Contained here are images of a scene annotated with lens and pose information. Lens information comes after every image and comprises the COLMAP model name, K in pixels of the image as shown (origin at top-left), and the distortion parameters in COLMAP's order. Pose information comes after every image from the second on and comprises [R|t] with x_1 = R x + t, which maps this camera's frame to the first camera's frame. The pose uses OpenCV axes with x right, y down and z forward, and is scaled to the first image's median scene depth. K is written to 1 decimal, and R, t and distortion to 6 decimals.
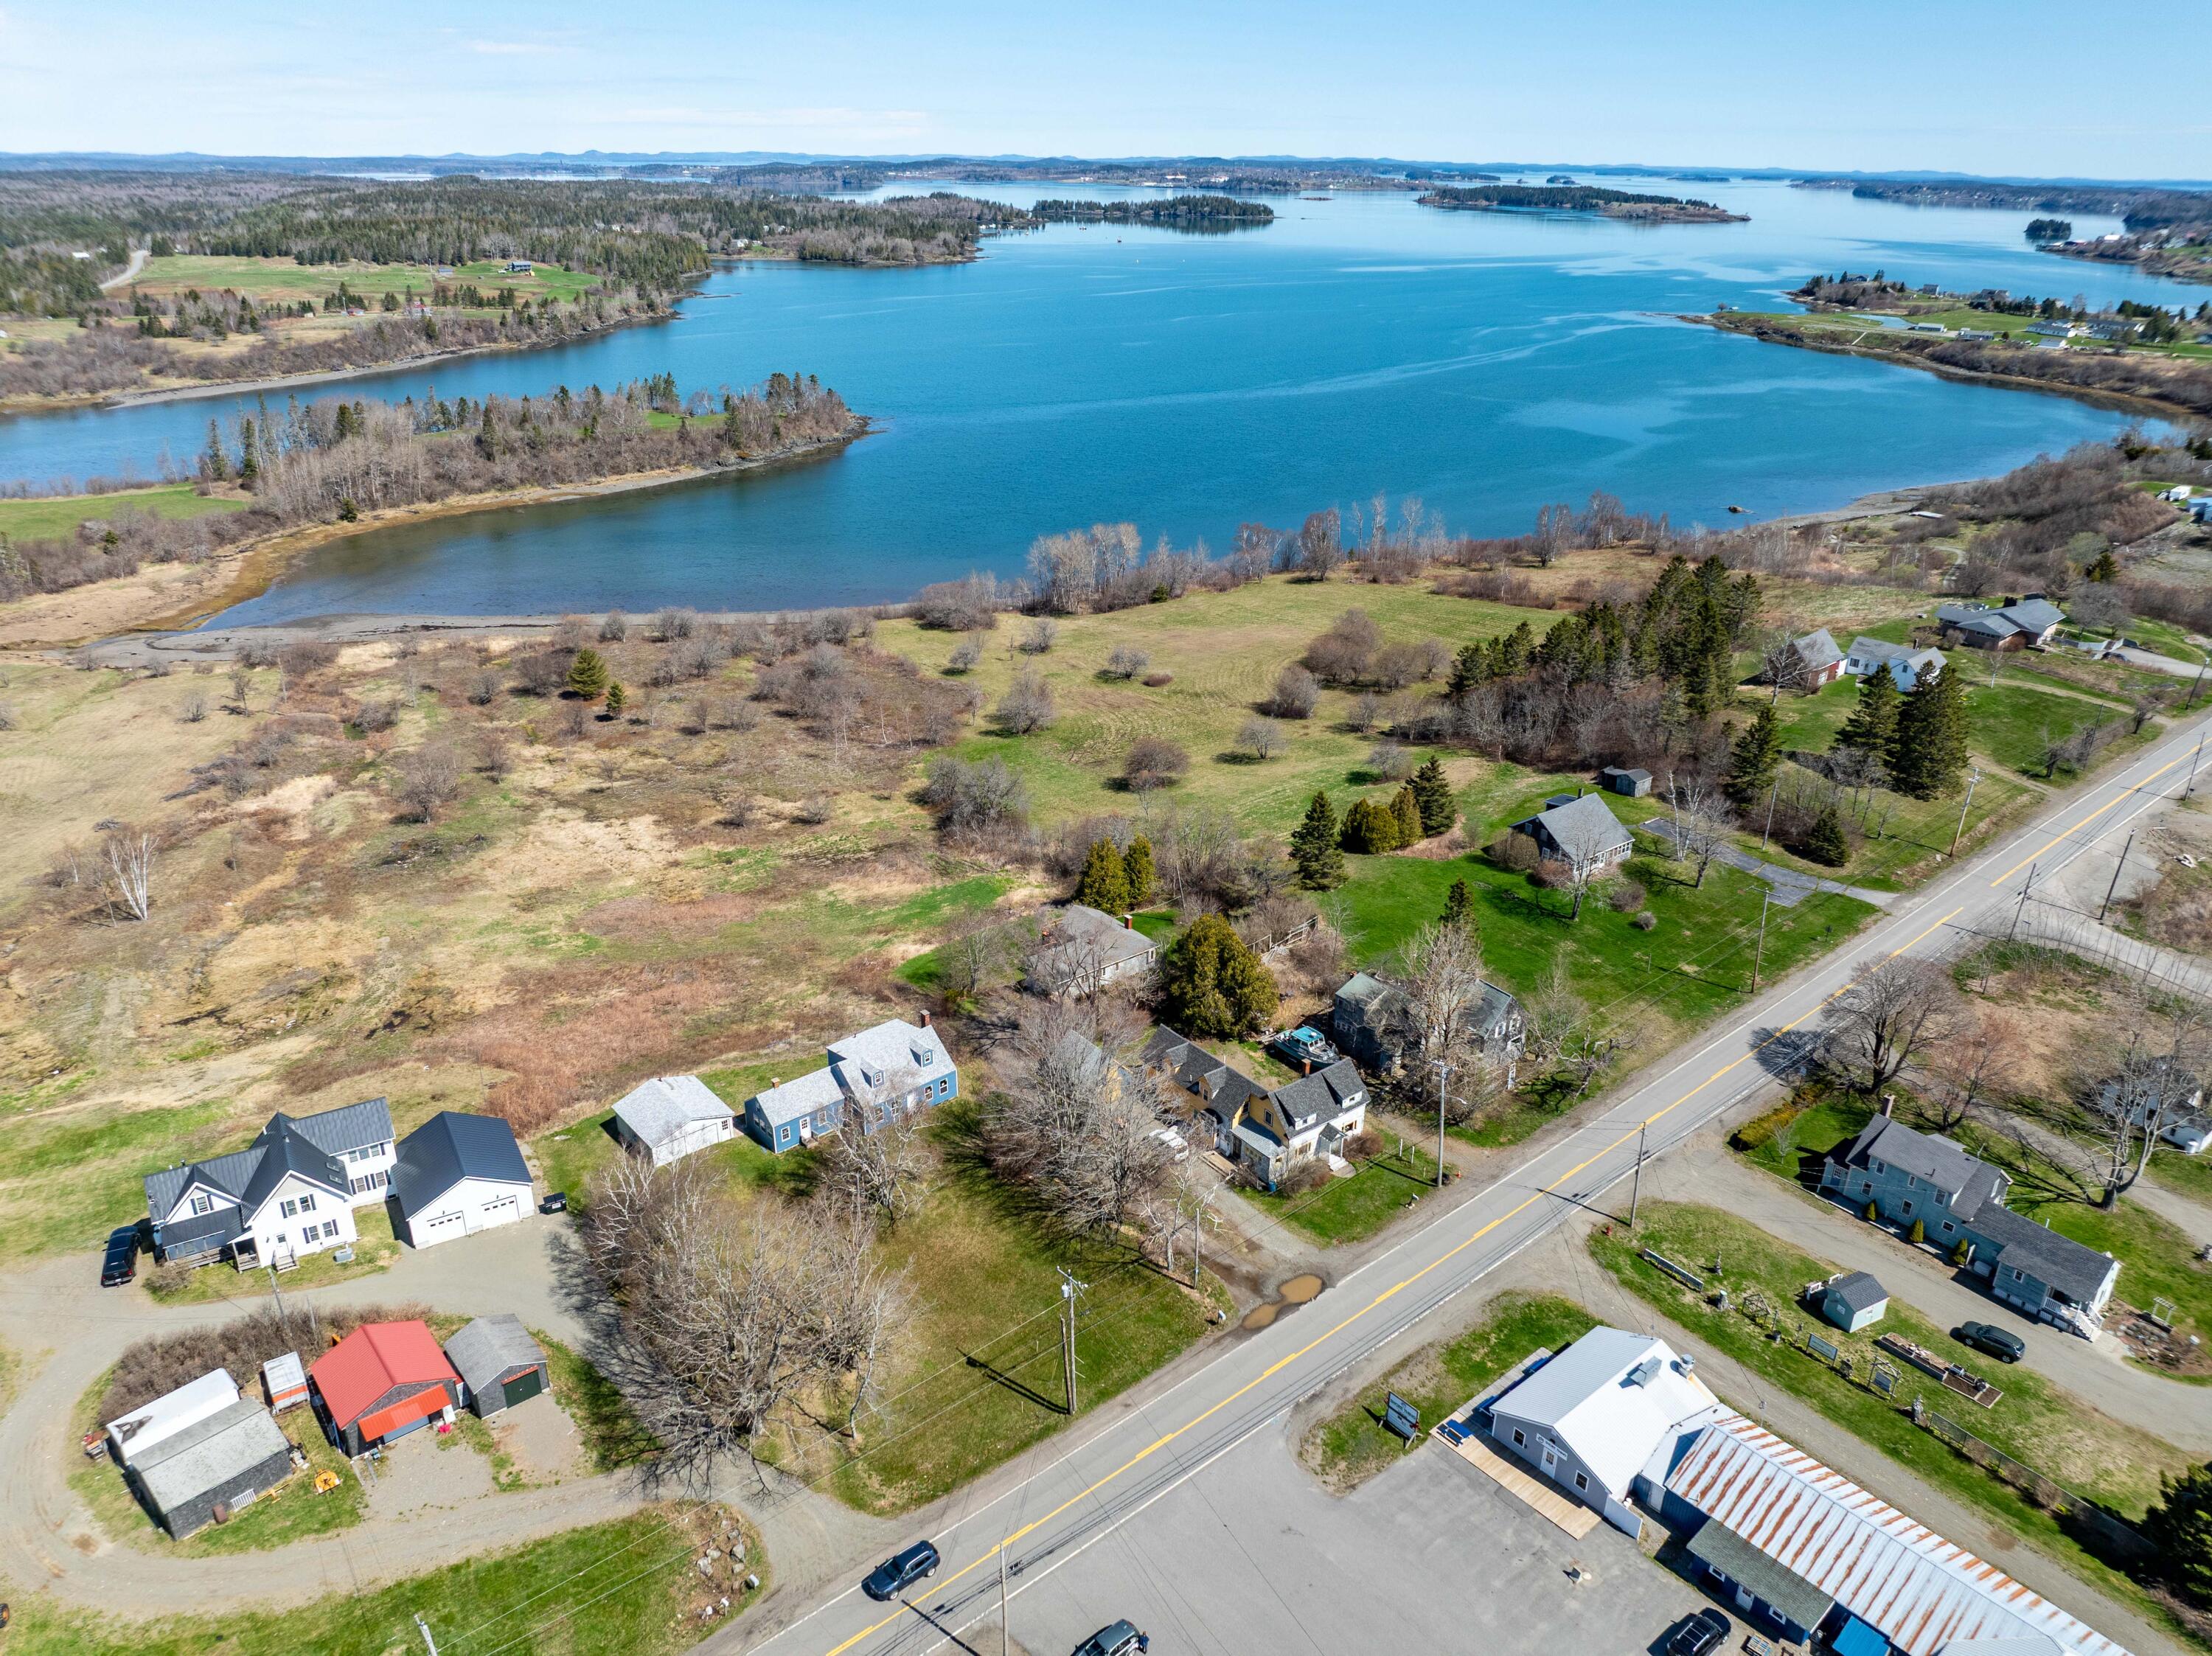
lens RADIAL K [[1554.6, 0, 1106.0], [0, 1554.6, 828.0], [0, 0, 1]] dist [-0.039326, 0.003841]
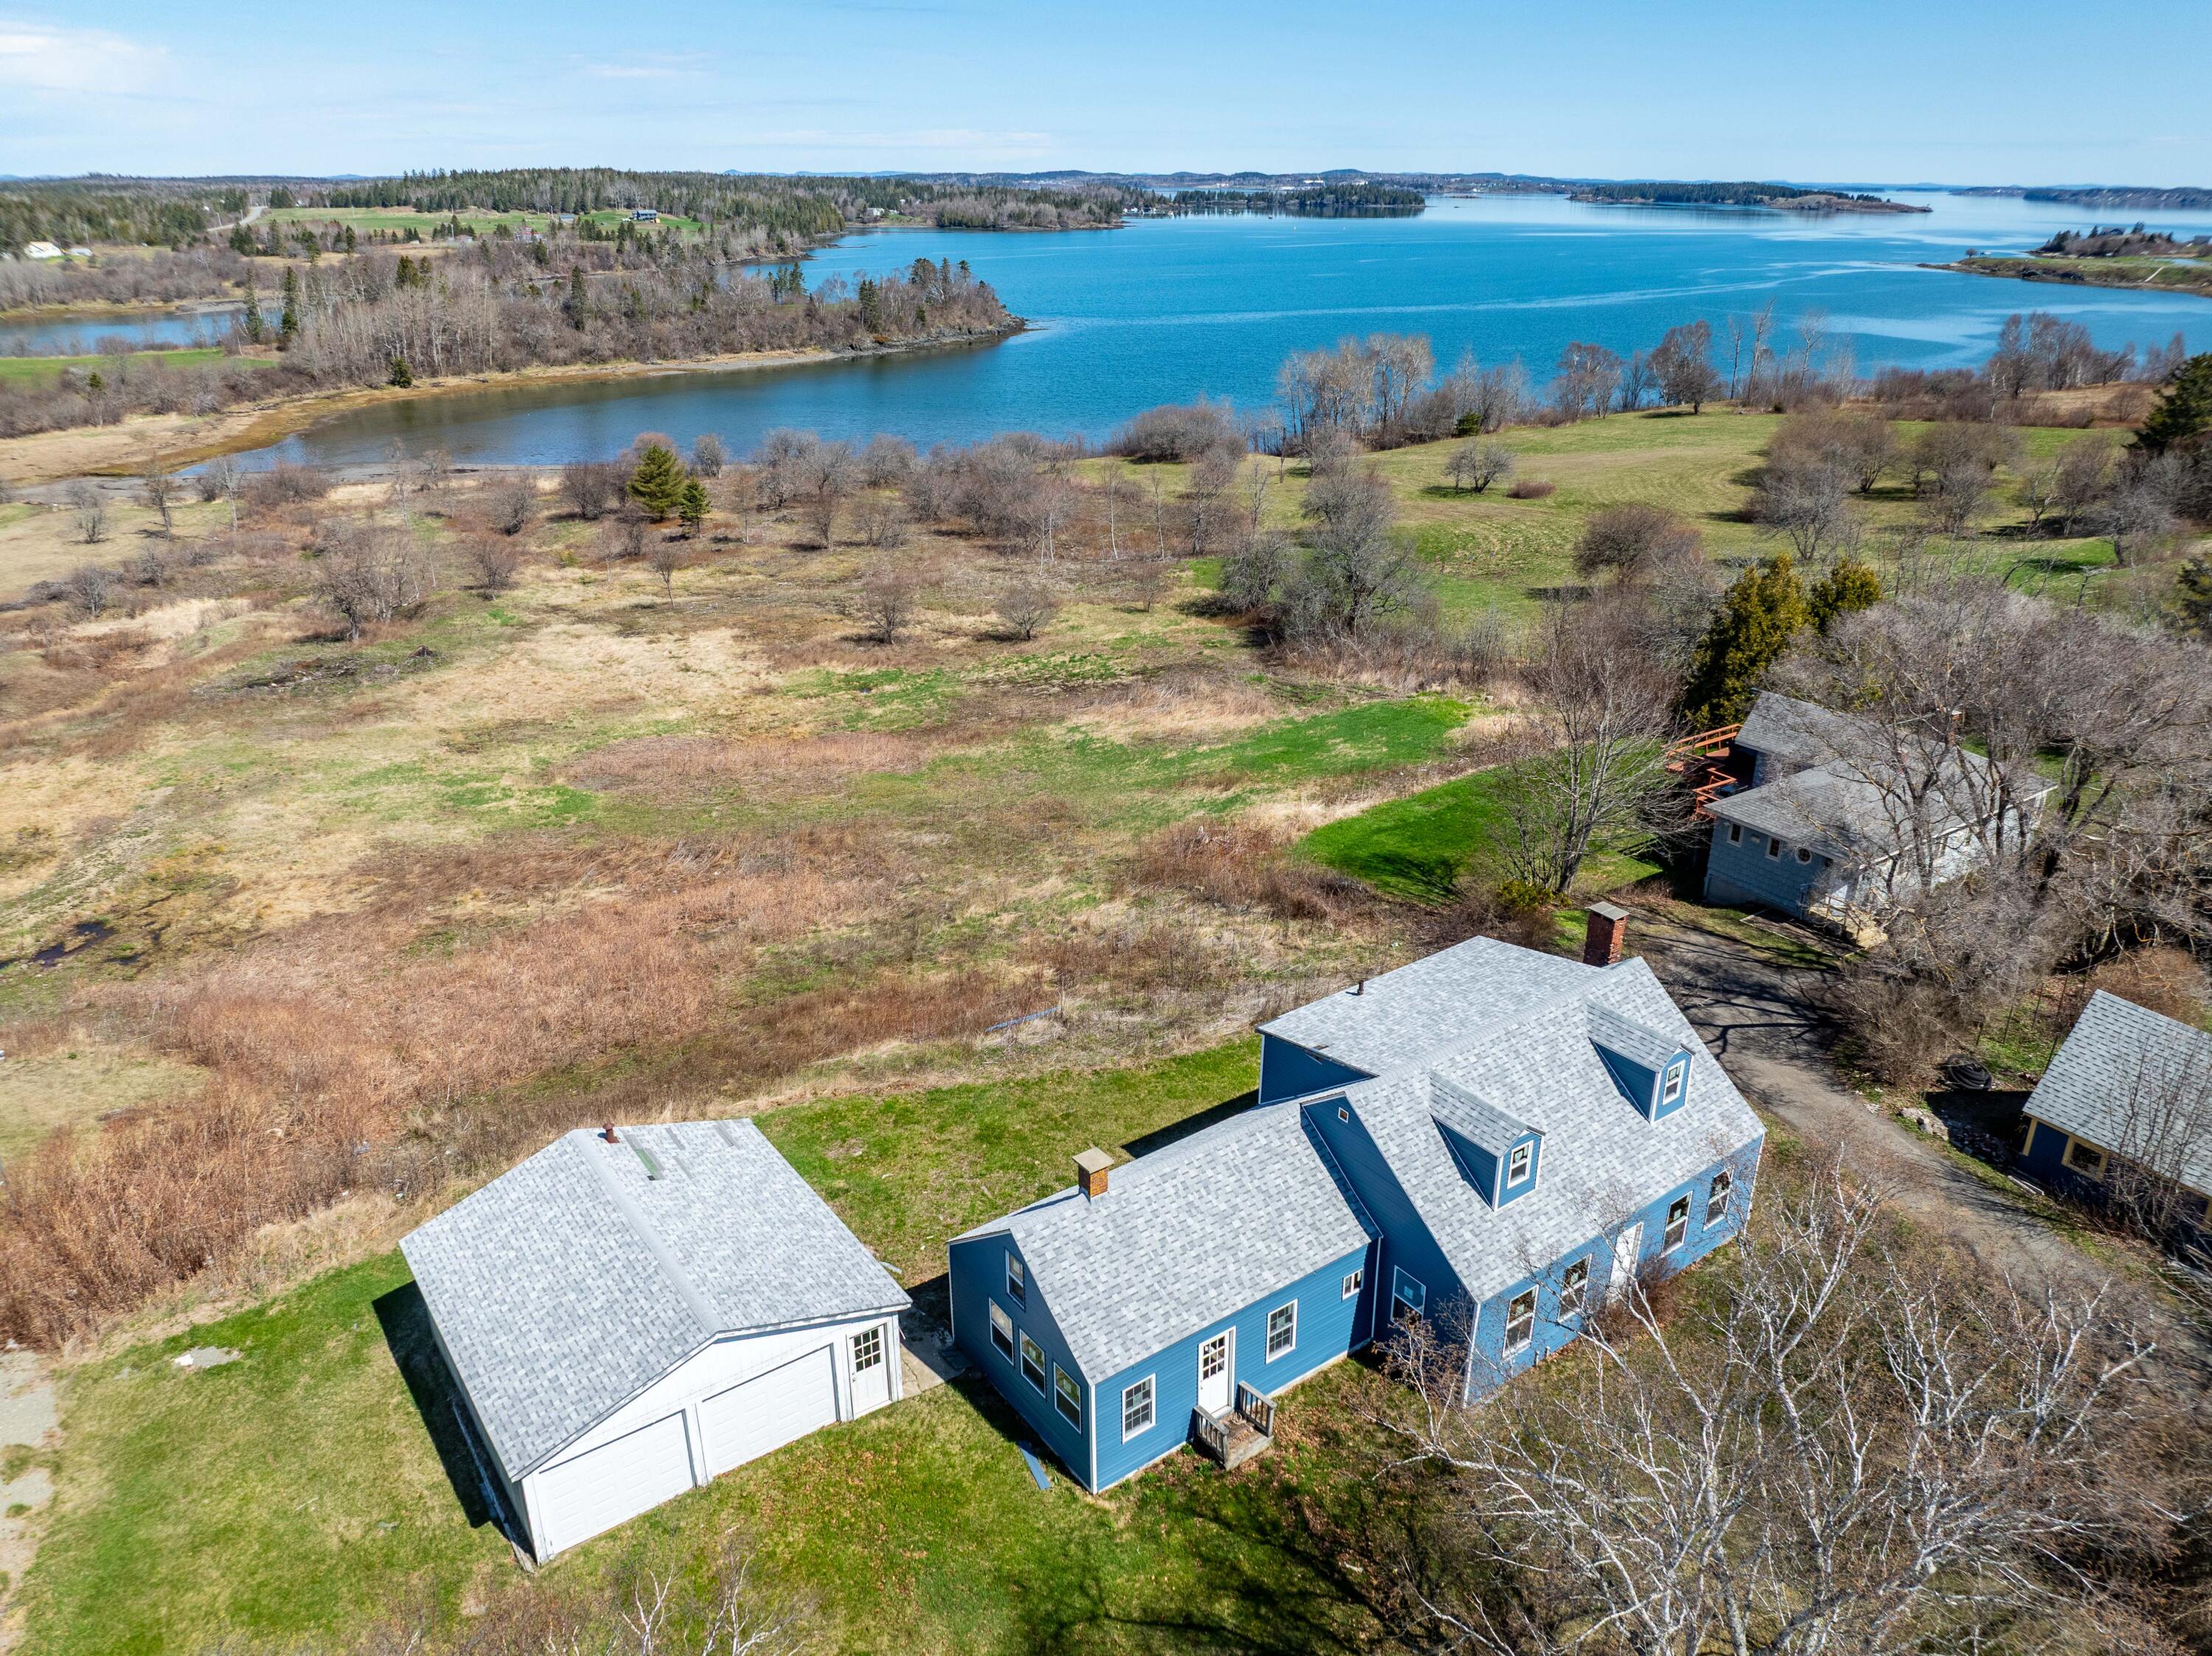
lens RADIAL K [[1554.6, 0, 1106.0], [0, 1554.6, 828.0], [0, 0, 1]] dist [-0.039326, 0.003841]
pose [[0.996994, 0.023287, -0.073898, -0.093582], [-0.024147, 0.999650, -0.010762, 0.055766], [0.073621, 0.012514, 0.997208, 0.369786]]
